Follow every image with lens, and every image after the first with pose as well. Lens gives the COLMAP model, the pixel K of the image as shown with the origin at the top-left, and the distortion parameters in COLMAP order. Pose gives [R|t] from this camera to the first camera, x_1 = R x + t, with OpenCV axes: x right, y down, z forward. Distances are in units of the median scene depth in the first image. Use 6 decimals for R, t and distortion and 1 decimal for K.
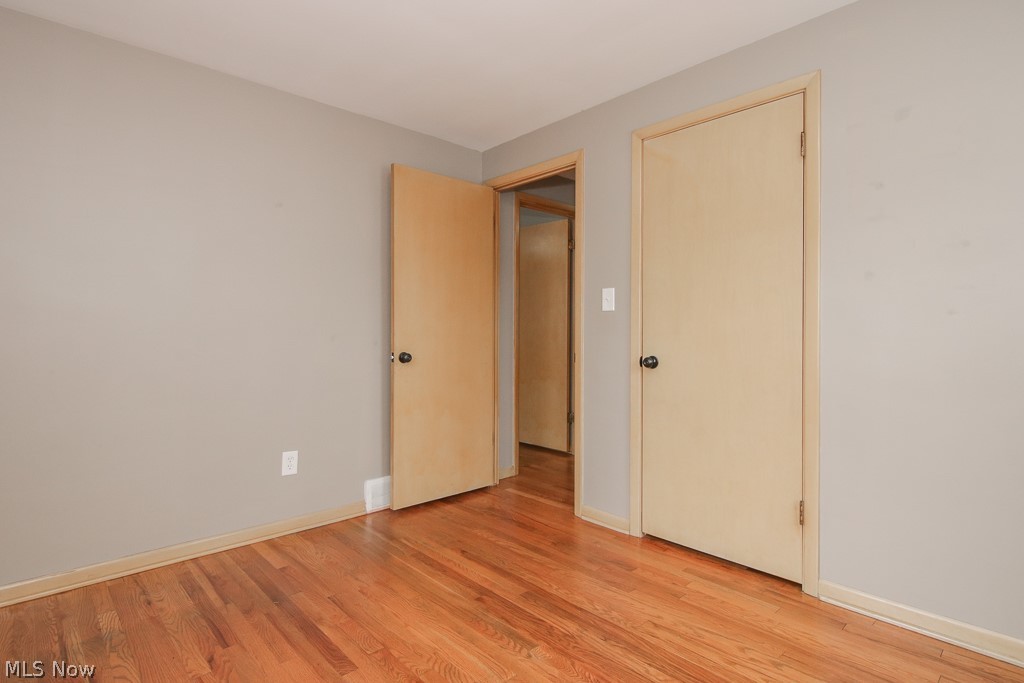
lens RADIAL K [[515.5, 0, 513.3], [0, 515.5, 333.7], [0, 0, 1]] dist [-0.001956, -0.000916]
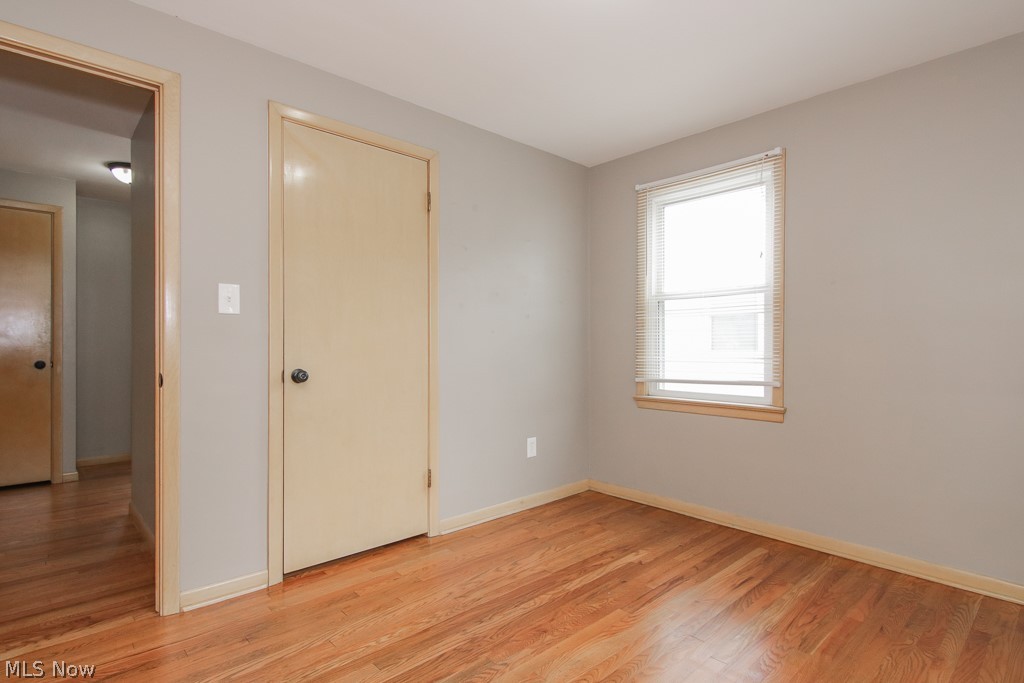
lens RADIAL K [[524.5, 0, 512.0], [0, 524.5, 341.5], [0, 0, 1]] dist [-0.000558, -0.000161]
pose [[0.001630, 0.000571, 0.999999, -0.782996], [-0.003939, 0.999992, -0.000565, -0.005866], [-0.999991, -0.003939, 0.001633, 0.772439]]
